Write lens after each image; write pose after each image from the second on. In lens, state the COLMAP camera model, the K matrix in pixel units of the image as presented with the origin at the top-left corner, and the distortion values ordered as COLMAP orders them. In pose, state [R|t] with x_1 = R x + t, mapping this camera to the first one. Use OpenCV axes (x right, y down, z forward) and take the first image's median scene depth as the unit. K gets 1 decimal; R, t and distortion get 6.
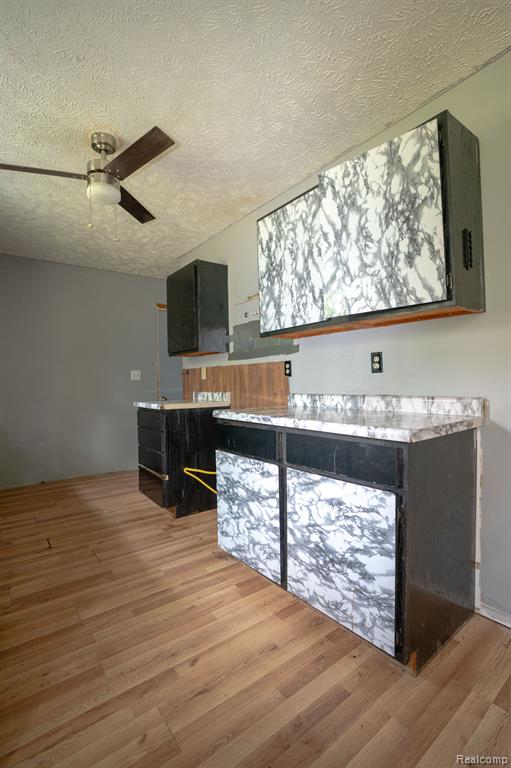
lens RADIAL K [[364.9, 0, 255.5], [0, 364.9, 384.0], [0, 0, 1]] dist [-0.076570, 0.029665]
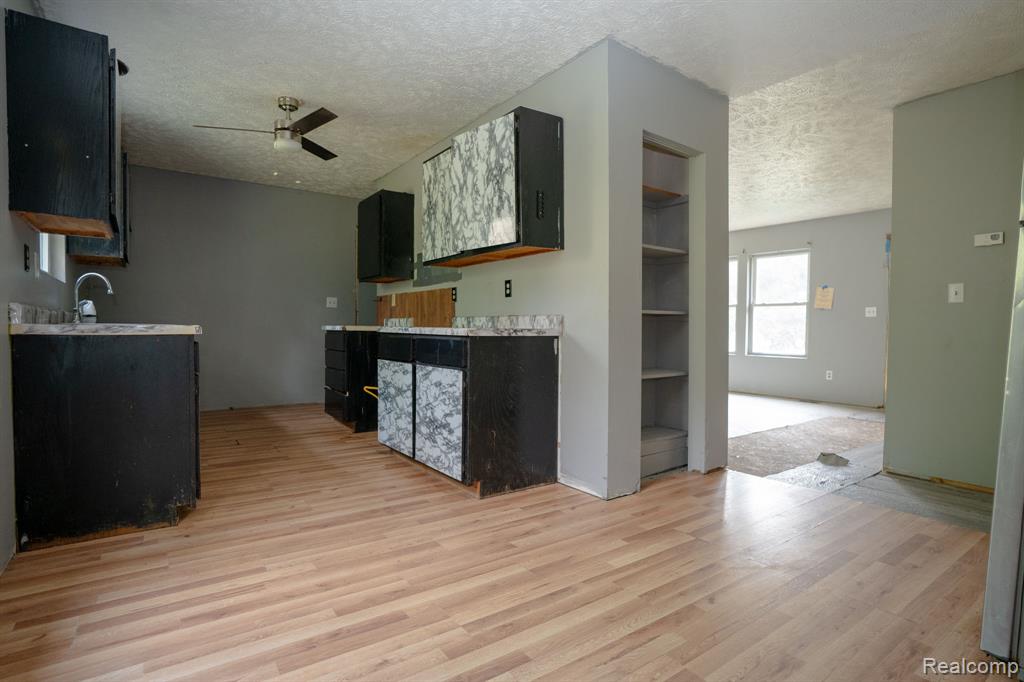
lens RADIAL K [[521.6, 0, 515.0], [0, 521.6, 339.3], [0, 0, 1]] dist [-0.073317, 0.038174]
pose [[0.999236, 0.027323, -0.027960, 0.481029], [-0.026843, 0.999488, 0.017415, 0.091698], [0.028421, -0.016651, 0.999457, -0.857846]]
